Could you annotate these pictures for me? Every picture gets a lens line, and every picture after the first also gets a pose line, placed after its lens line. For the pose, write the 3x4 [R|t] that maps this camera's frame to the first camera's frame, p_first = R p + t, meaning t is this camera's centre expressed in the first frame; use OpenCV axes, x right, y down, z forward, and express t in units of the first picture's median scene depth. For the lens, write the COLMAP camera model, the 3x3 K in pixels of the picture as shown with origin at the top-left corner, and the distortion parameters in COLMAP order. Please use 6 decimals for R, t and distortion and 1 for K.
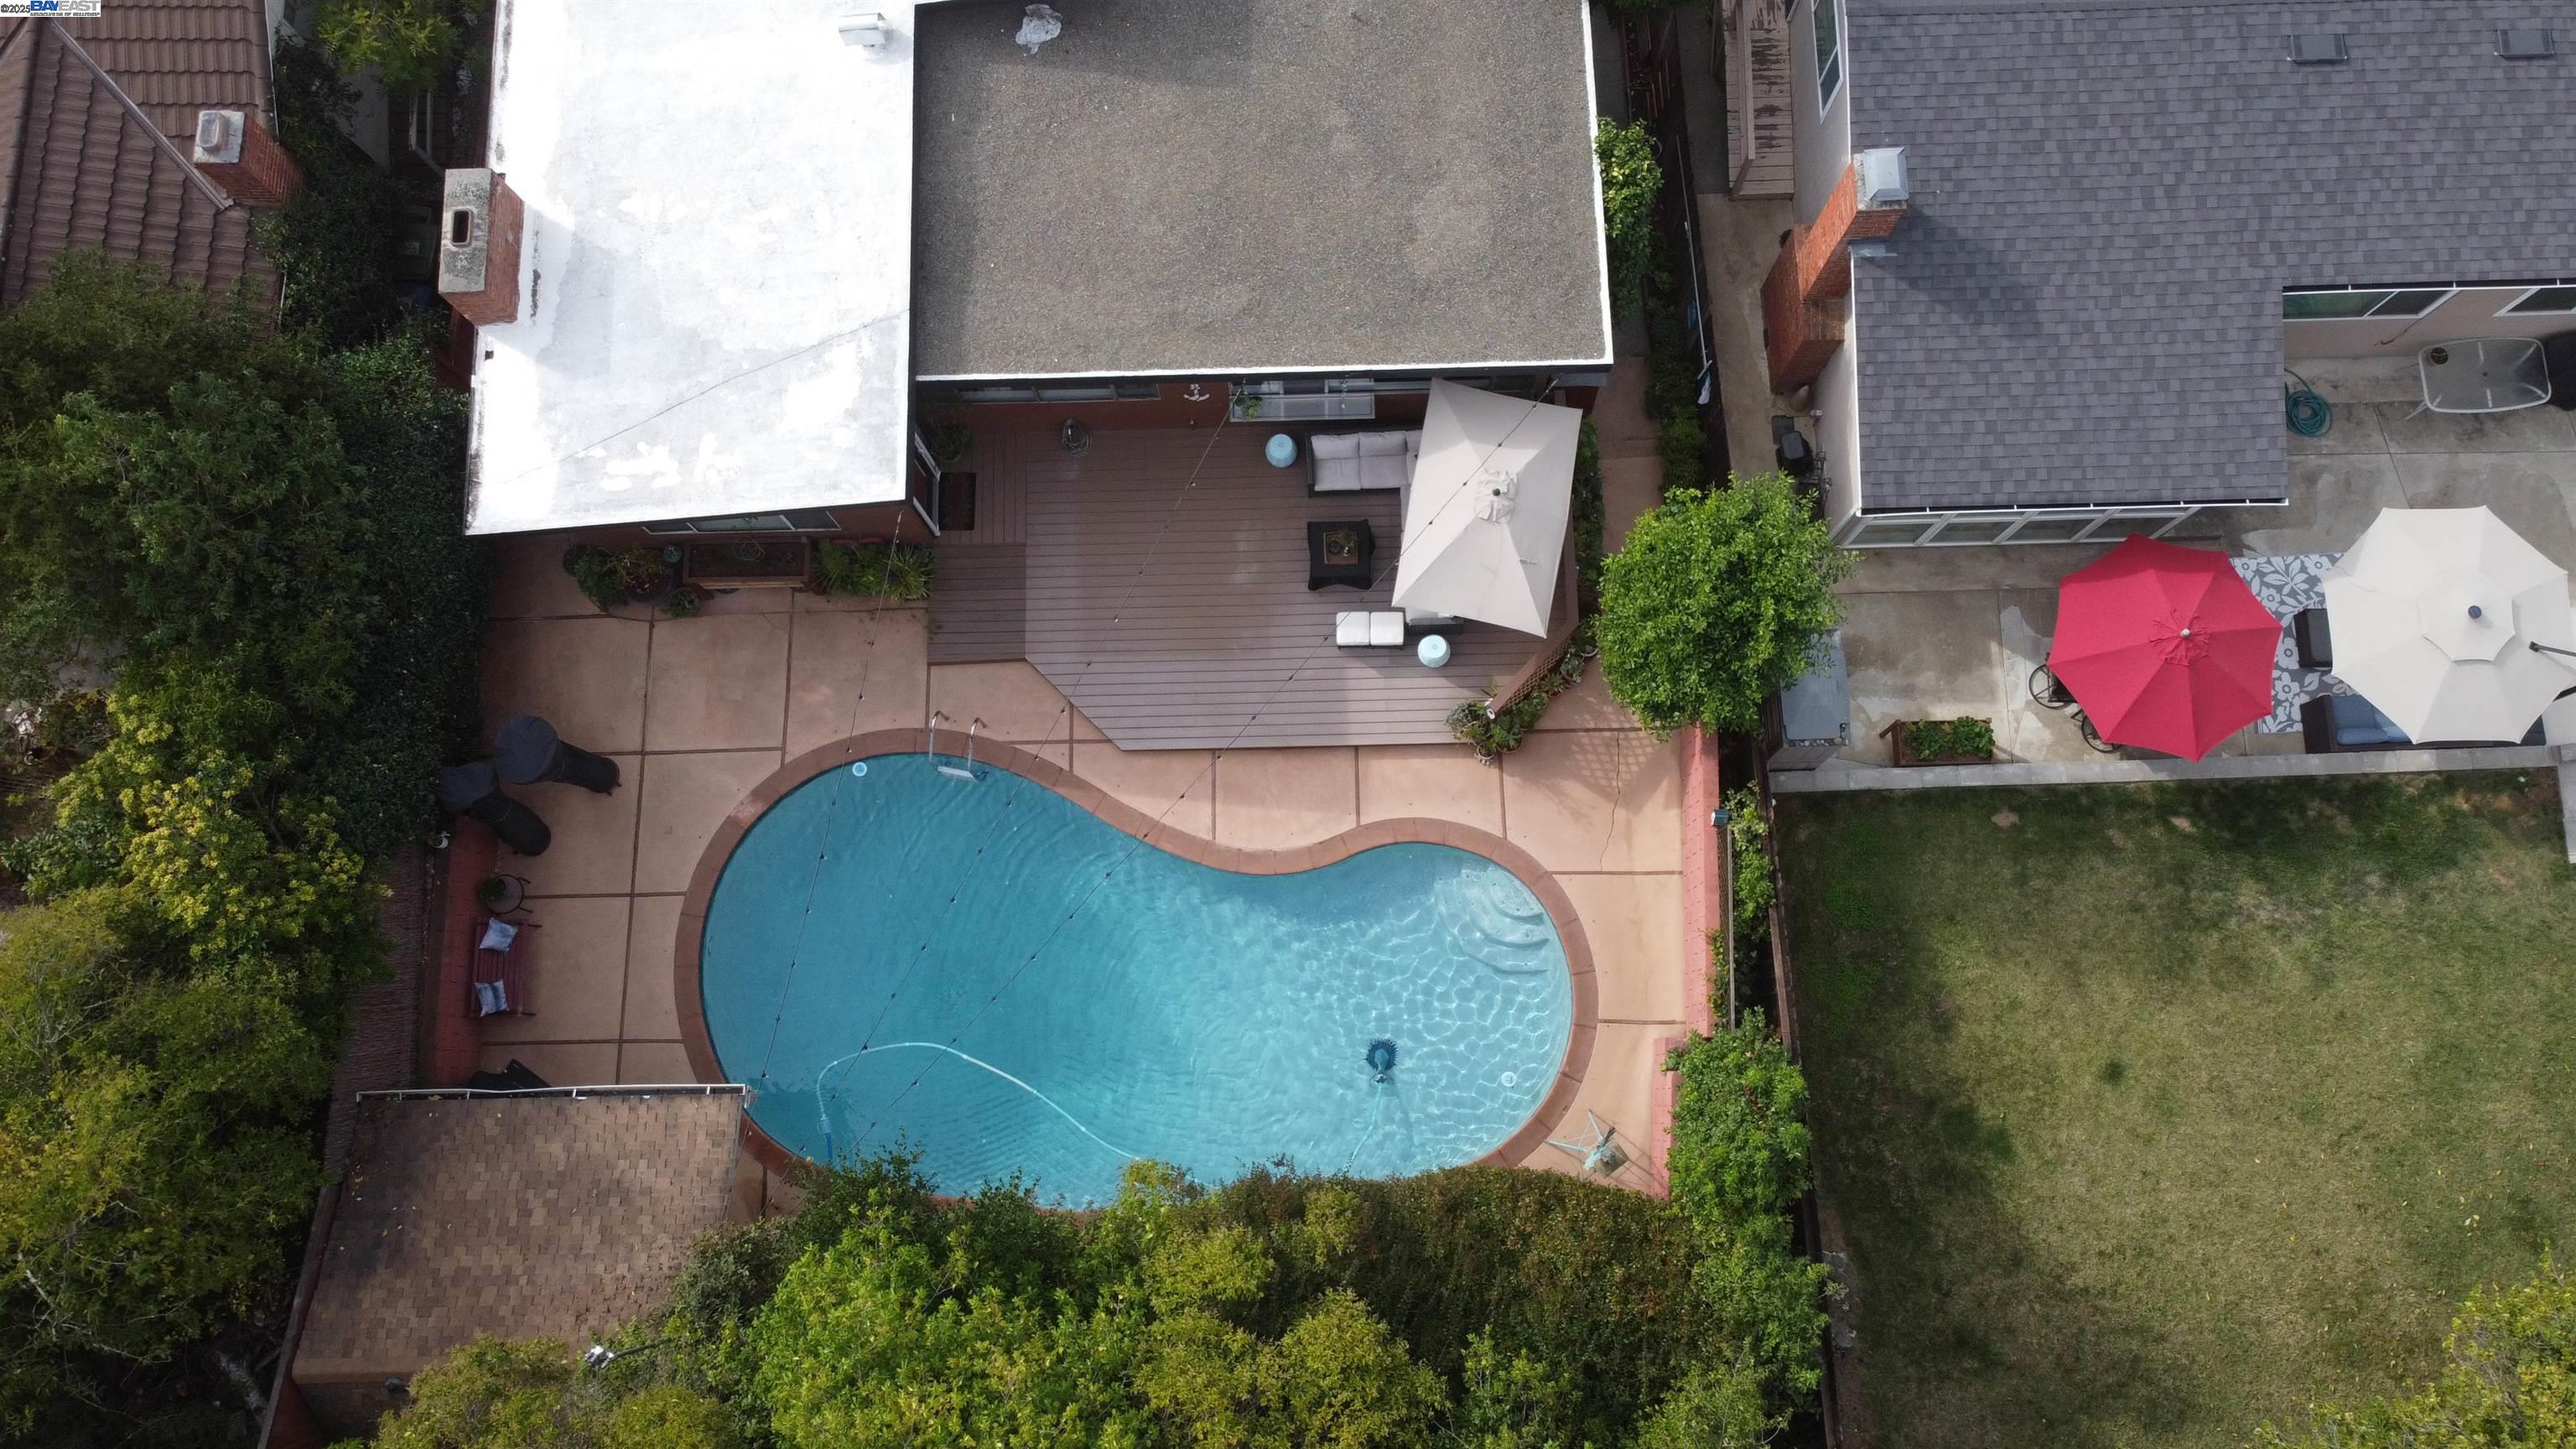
lens RADIAL K [[1944.9, 0, 1289.1], [0, 1944.9, 726.1], [0, 0, 1]] dist [-0.011598, 0.003025]
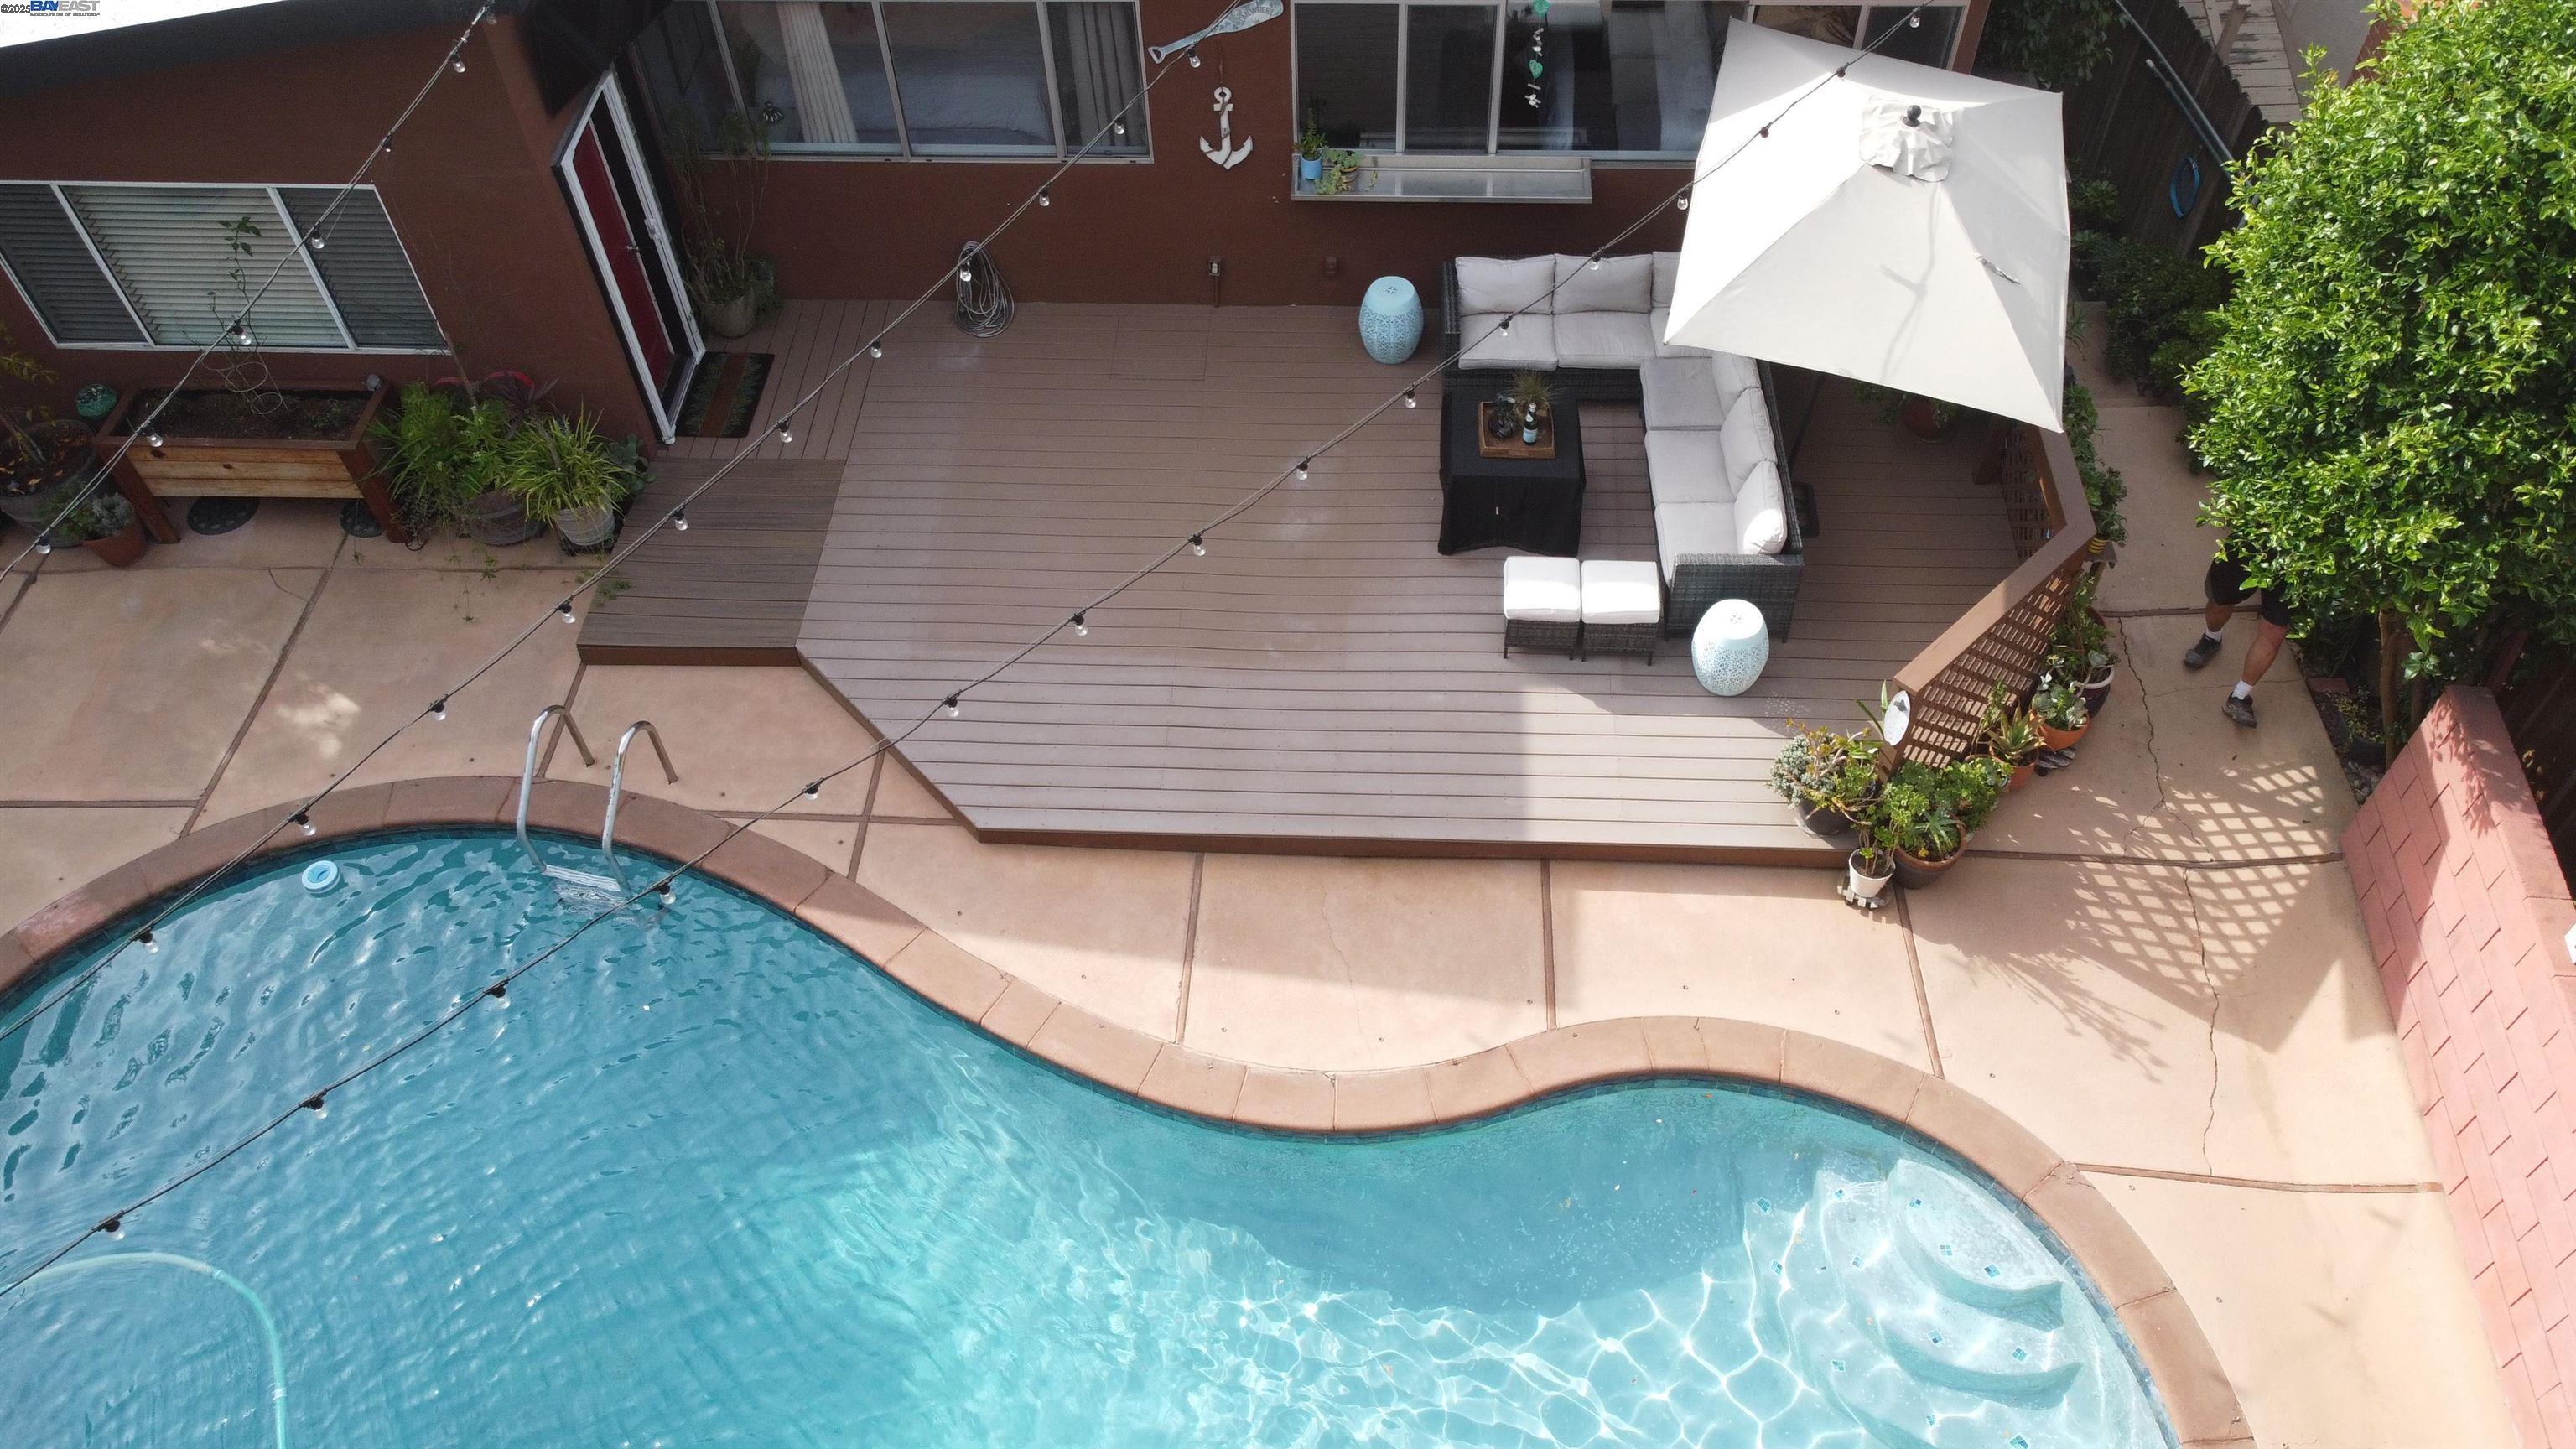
lens RADIAL K [[1944.9, 0, 1287.9], [0, 1944.9, 721.3], [0, 0, 1]] dist [-0.011598, 0.003025]
pose [[0.997550, 0.048115, -0.050785, -0.000182], [-0.066151, 0.884955, -0.460954, 0.178055], [0.022763, 0.463184, 0.885970, 0.622548]]
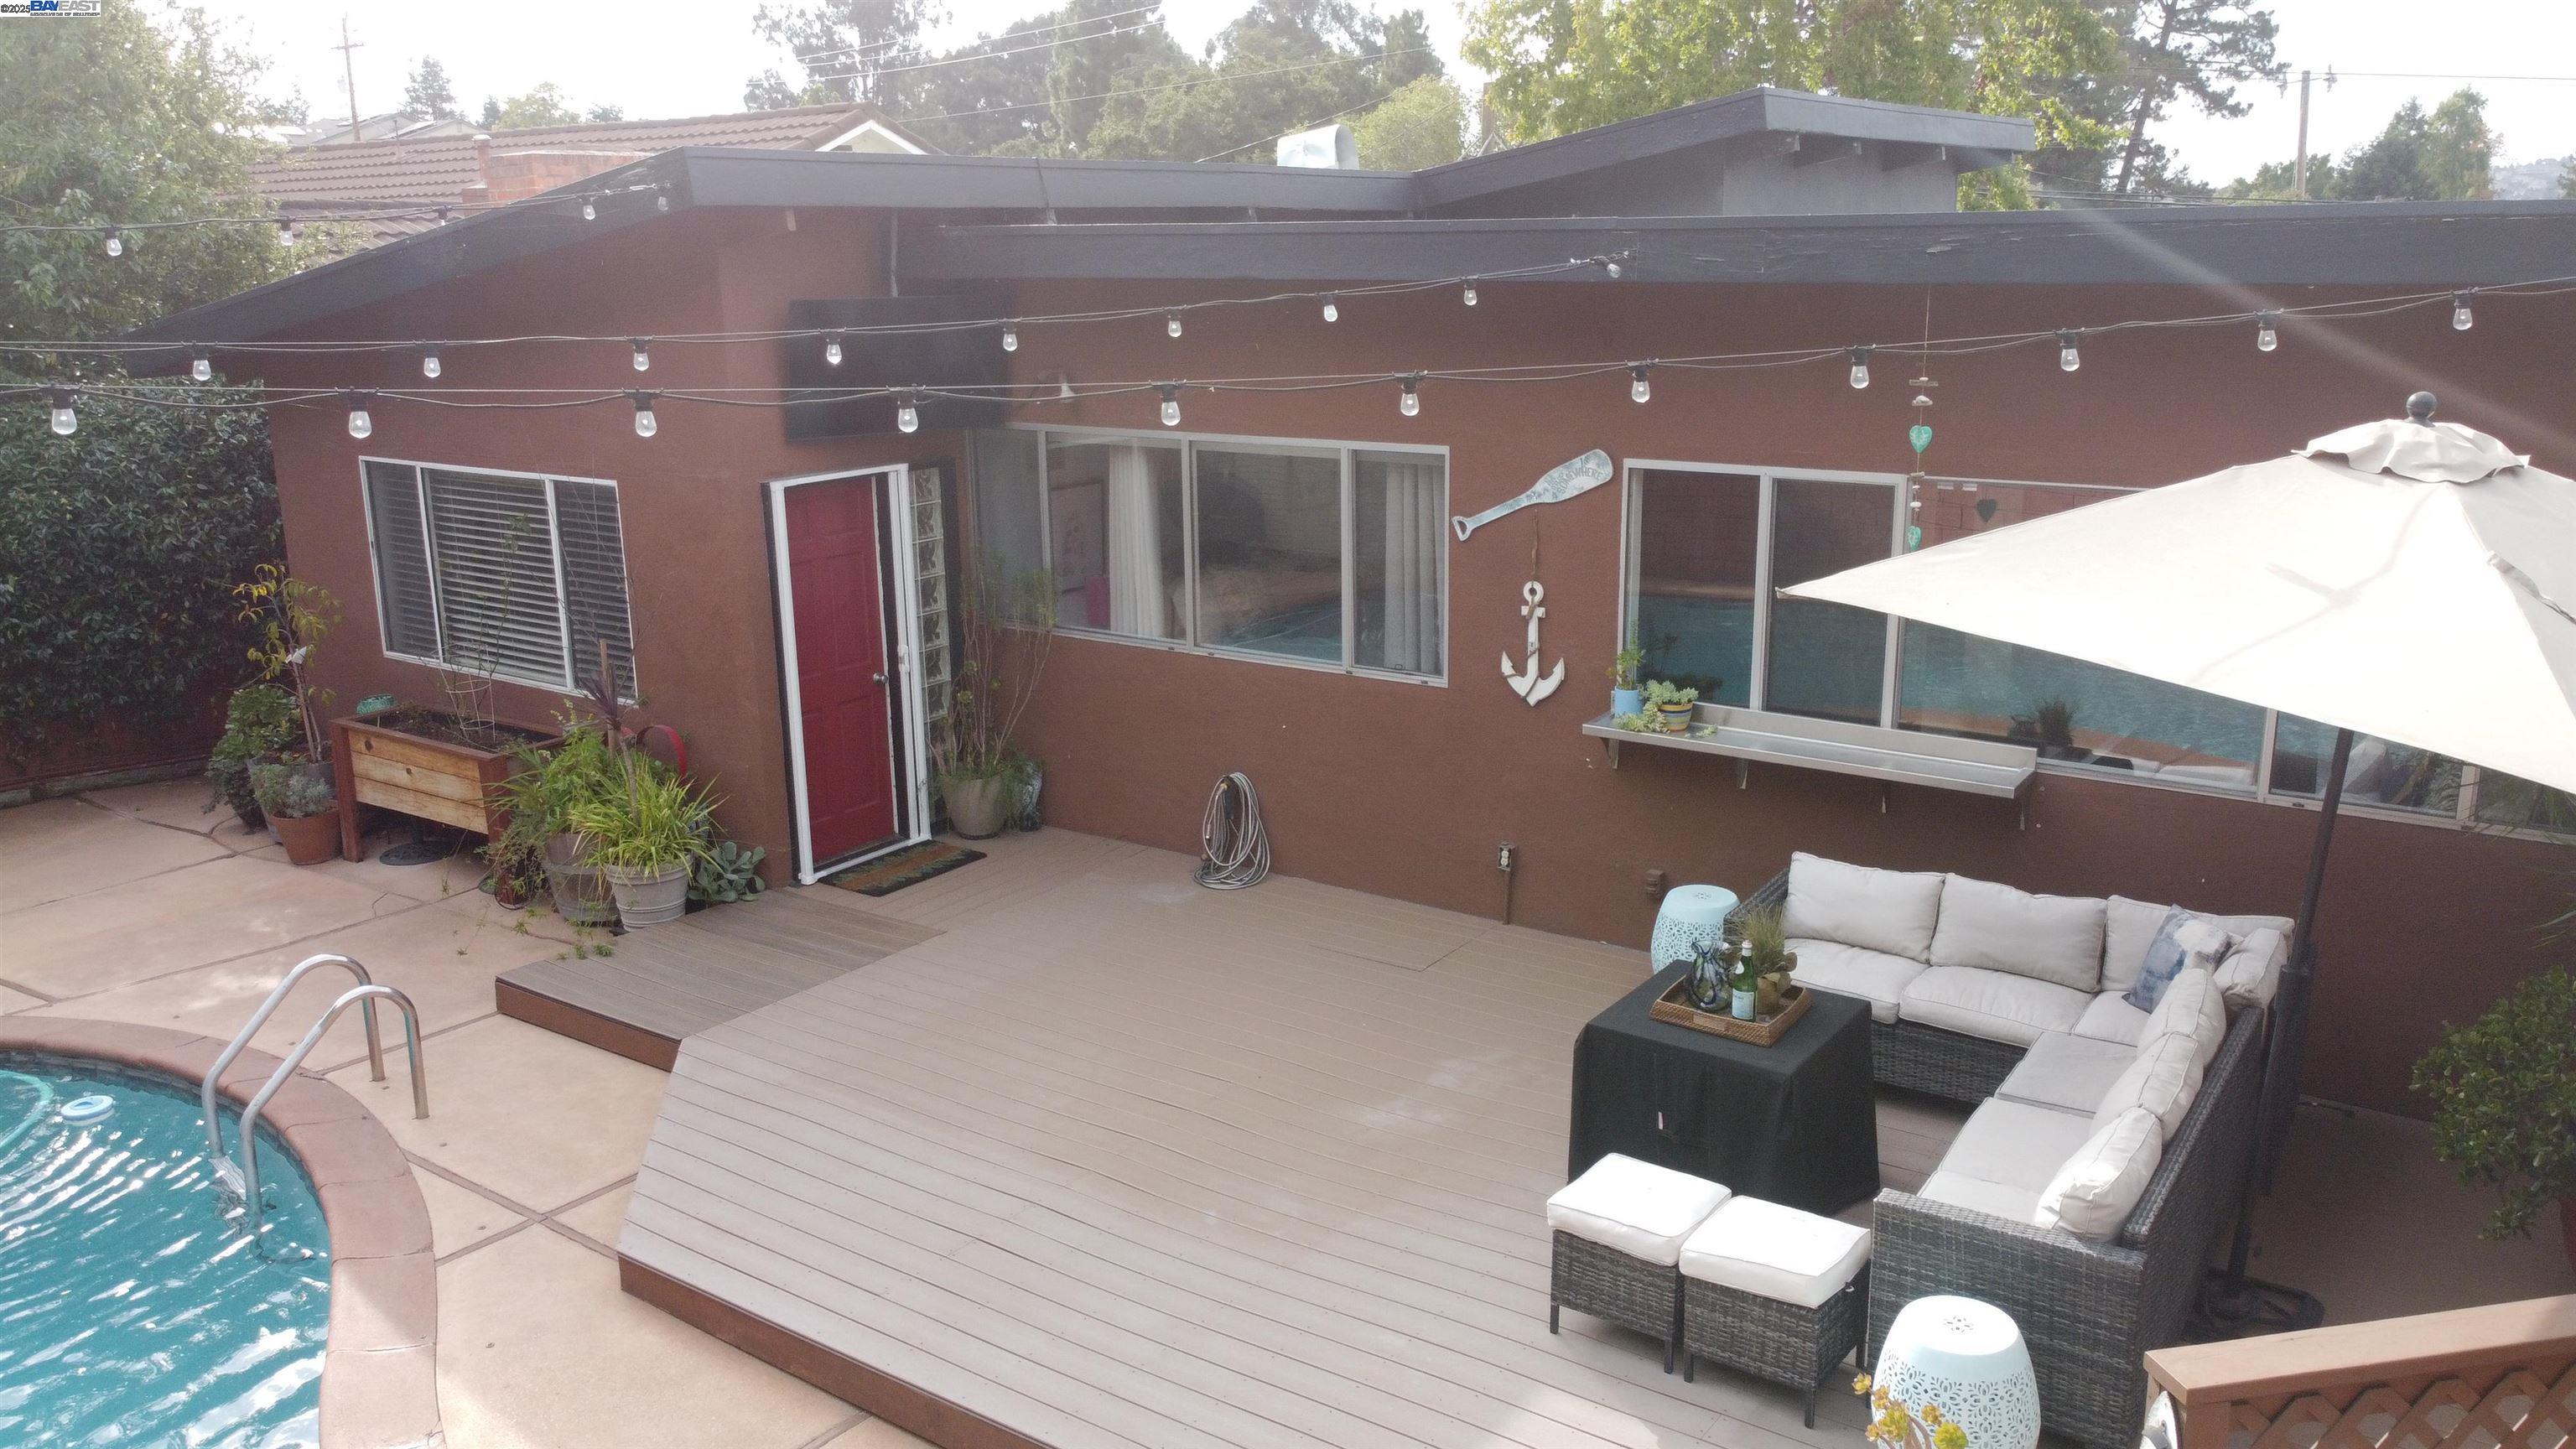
lens RADIAL K [[1944.9, 0, 1295.7], [0, 1944.9, 709.0], [0, 0, 1]] dist [-0.011598, 0.003025]
pose [[0.808166, 0.145276, -0.570757, 0.122488], [-0.577699, 0.384102, -0.720229, 0.117140], [0.114597, 0.911790, 0.394344, 0.841541]]
